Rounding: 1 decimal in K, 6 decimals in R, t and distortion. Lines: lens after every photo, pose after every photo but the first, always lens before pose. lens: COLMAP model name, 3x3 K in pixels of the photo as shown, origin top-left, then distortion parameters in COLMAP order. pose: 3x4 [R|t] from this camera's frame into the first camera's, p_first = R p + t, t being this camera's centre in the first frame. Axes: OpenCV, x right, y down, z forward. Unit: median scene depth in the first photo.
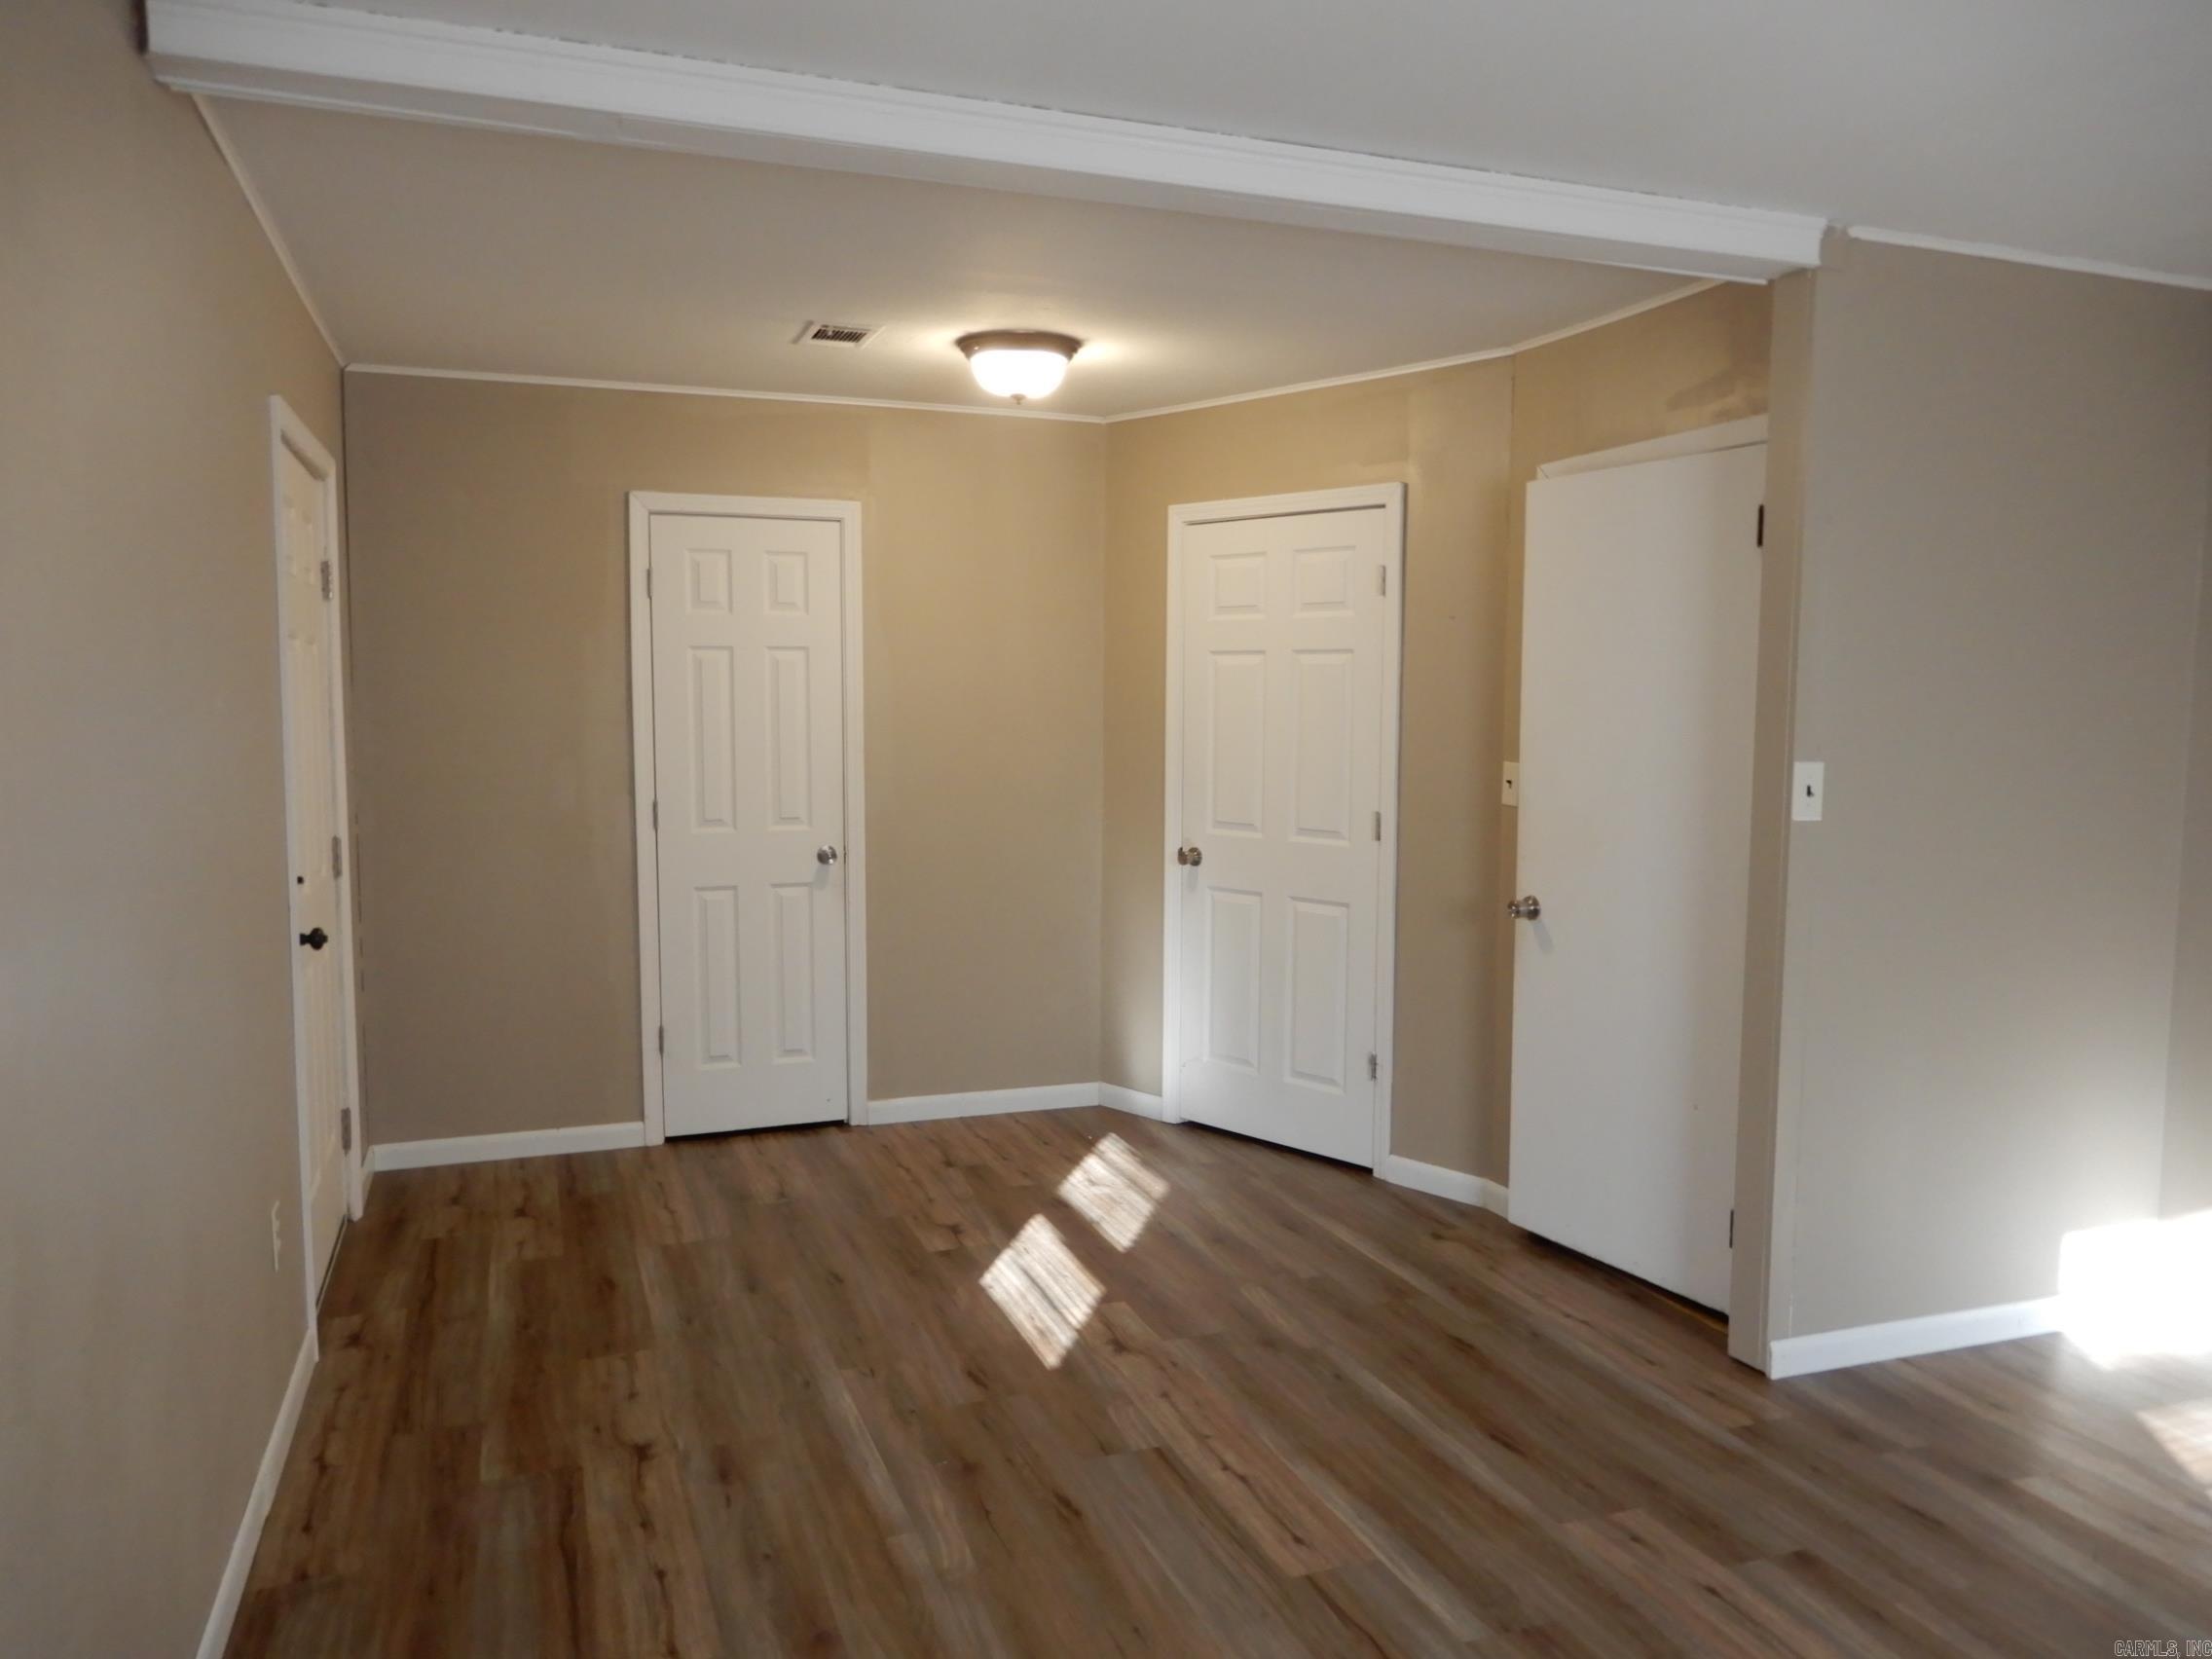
lens RADIAL K [[1582.4, 0, 1113.8], [0, 1582.4, 824.5], [0, 0, 1]] dist [0.017311, -0.003012]
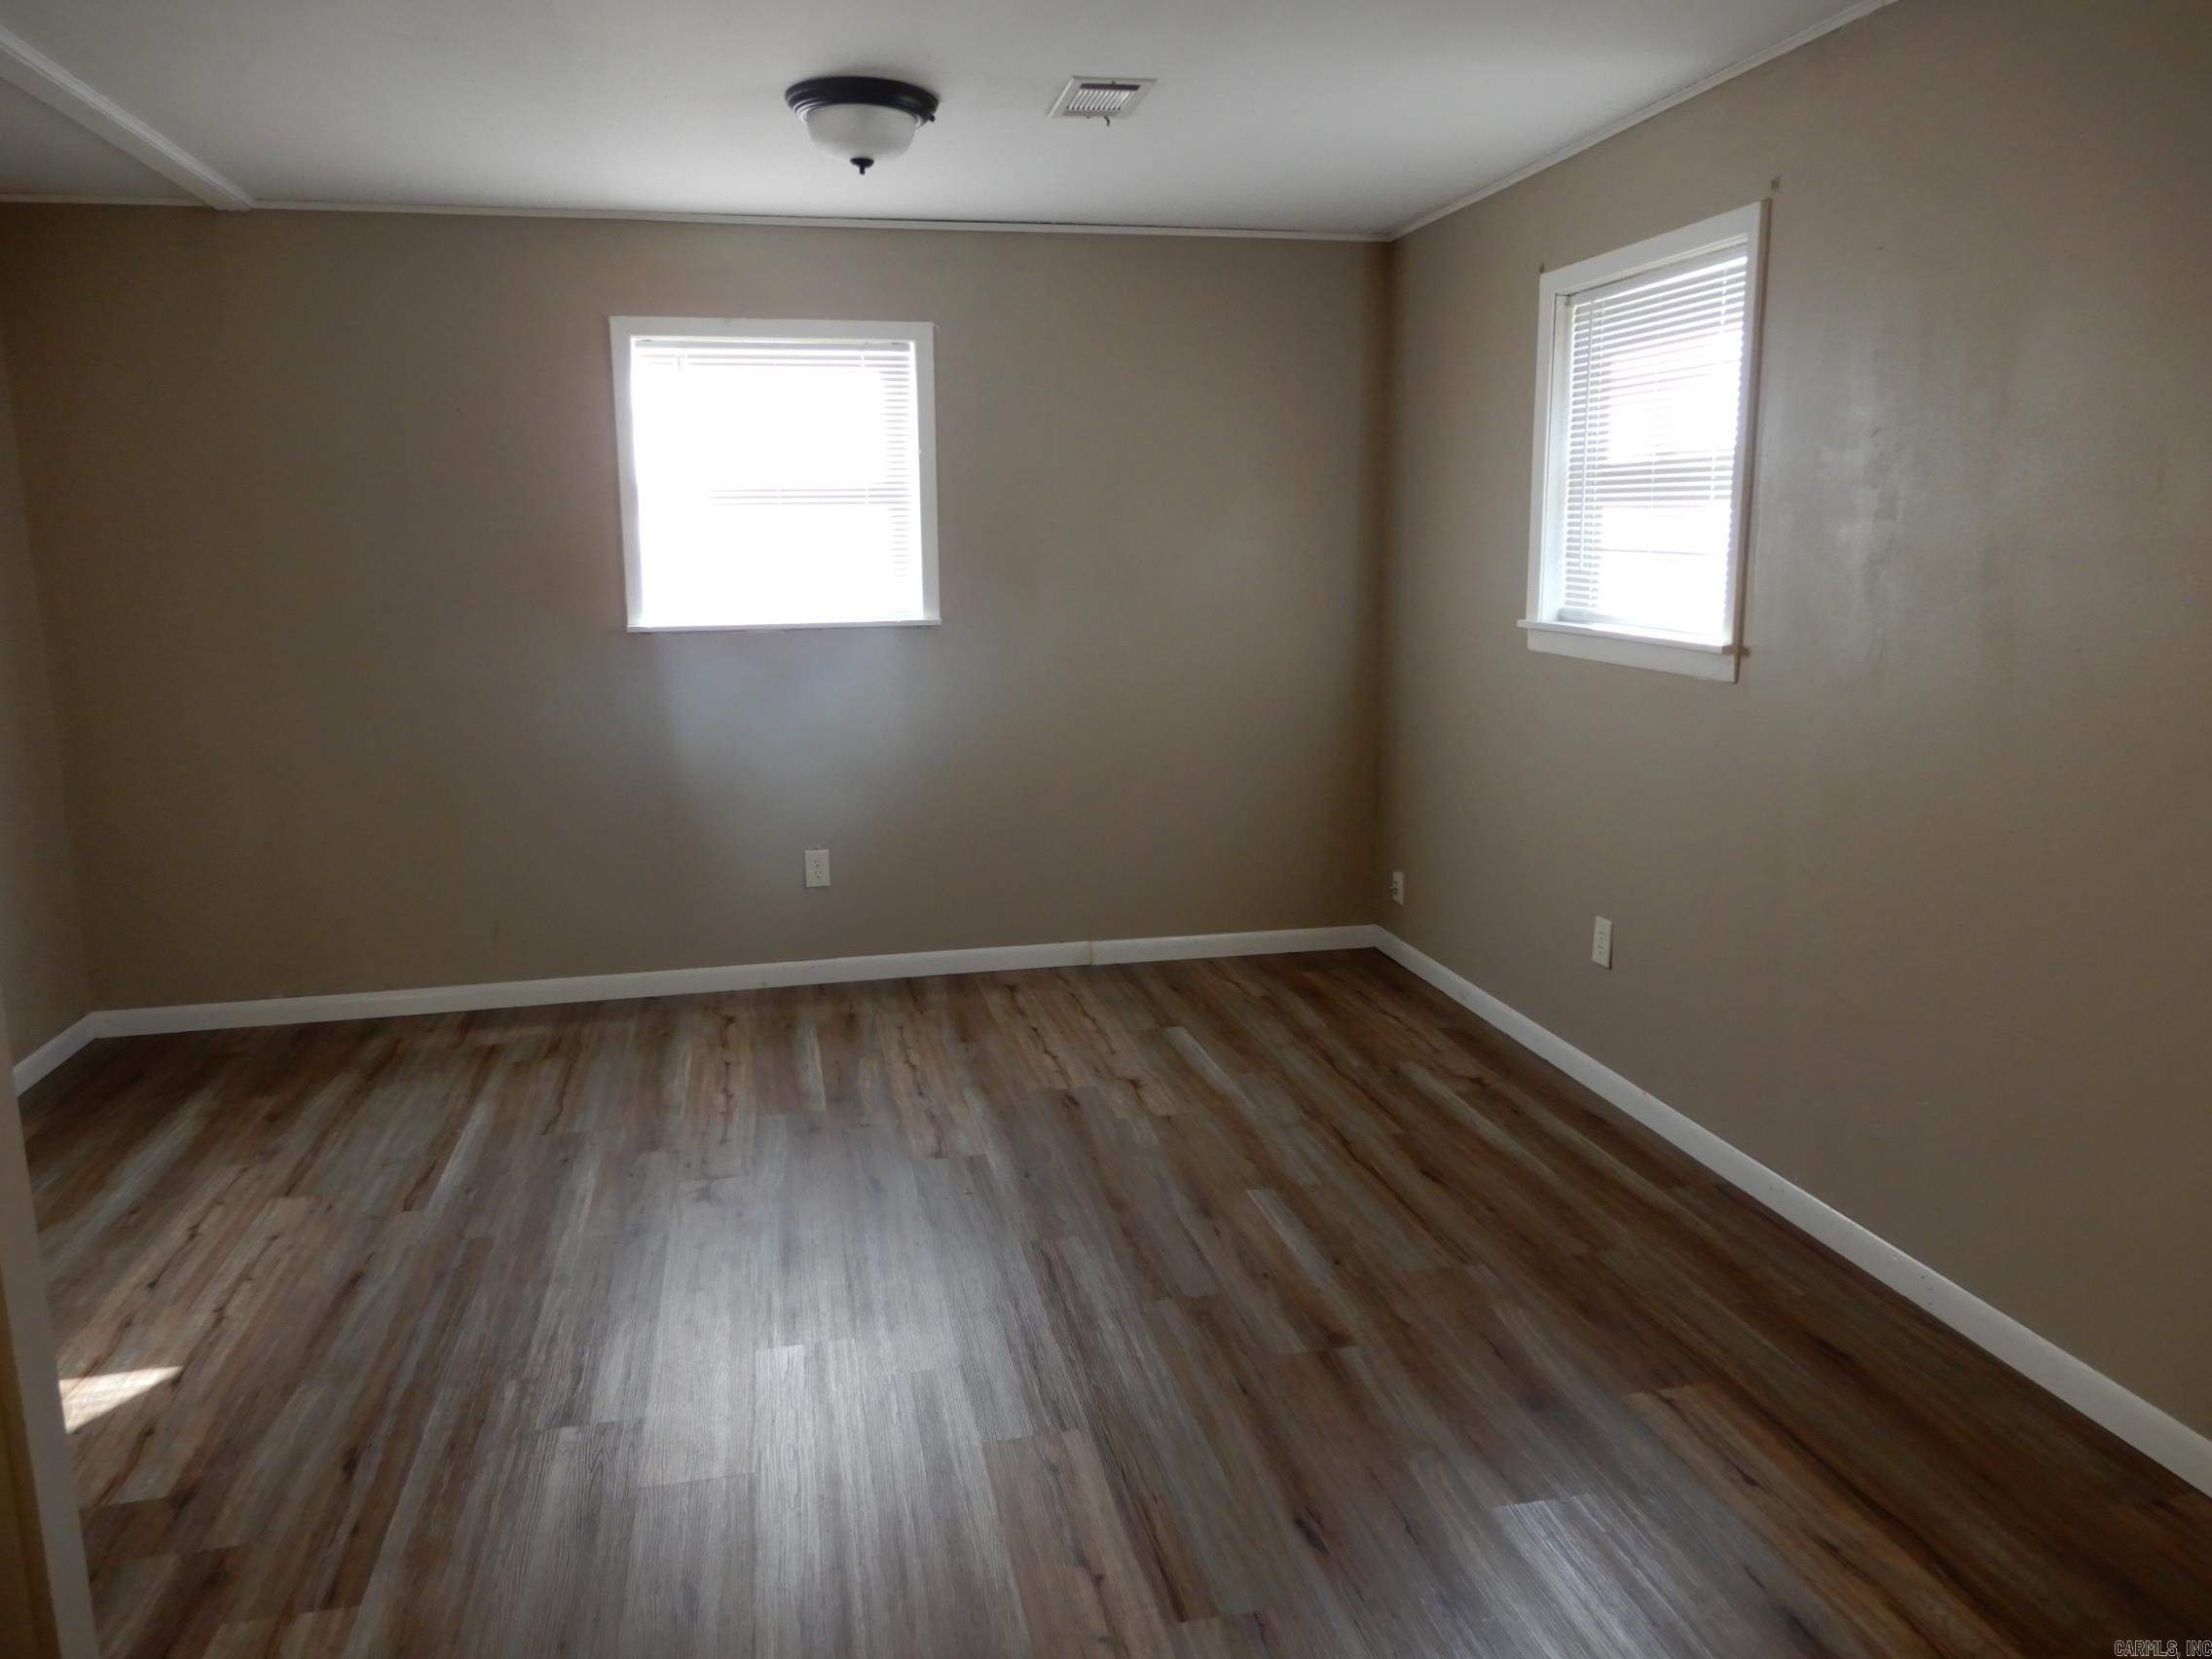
lens RADIAL K [[1582.4, 0, 1113.8], [0, 1582.4, 824.5], [0, 0, 1]] dist [0.017311, -0.003012]
pose [[-0.989355, -0.019007, 0.144273, -0.037574], [0.019677, 0.964855, 0.262046, -0.131824], [-0.144183, 0.262095, -0.954210, 1.606097]]
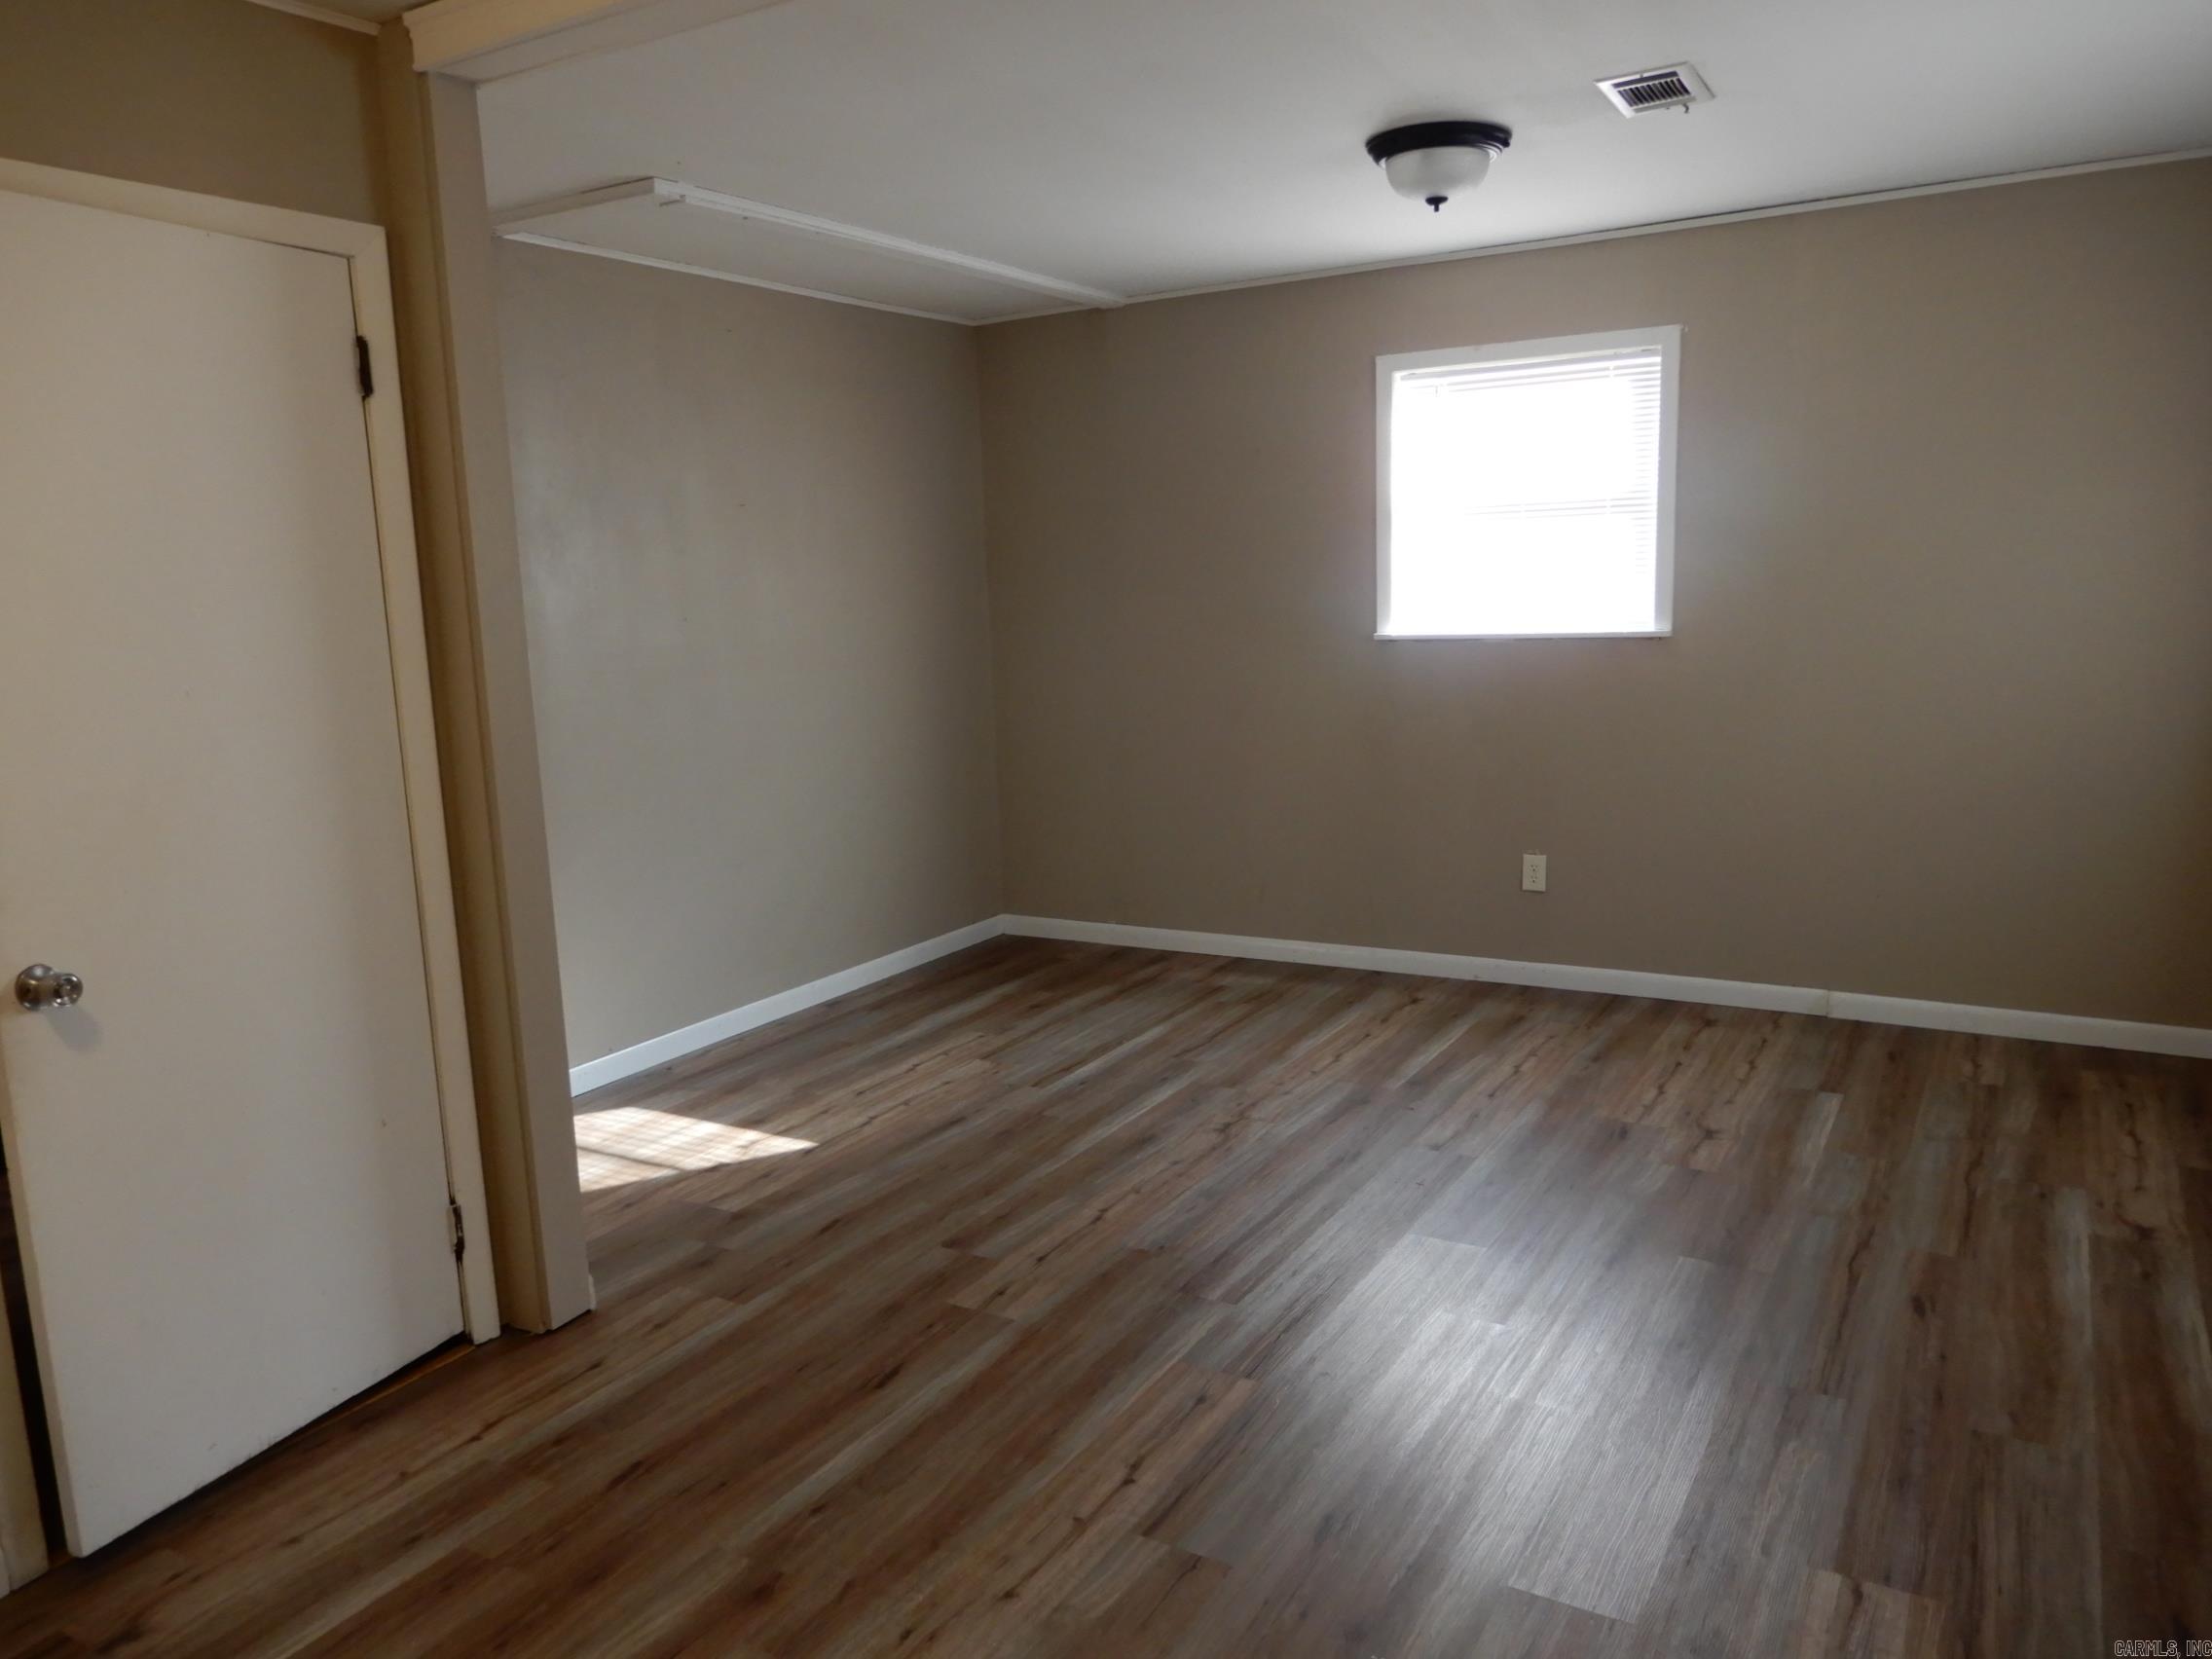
lens RADIAL K [[1582.4, 0, 1113.8], [0, 1582.4, 824.5], [0, 0, 1]] dist [0.017311, -0.003012]
pose [[-0.626741, -0.106731, 0.771884, -0.535475], [0.097369, 0.972085, 0.213474, -0.114670], [-0.773120, 0.208950, -0.598853, 1.426304]]
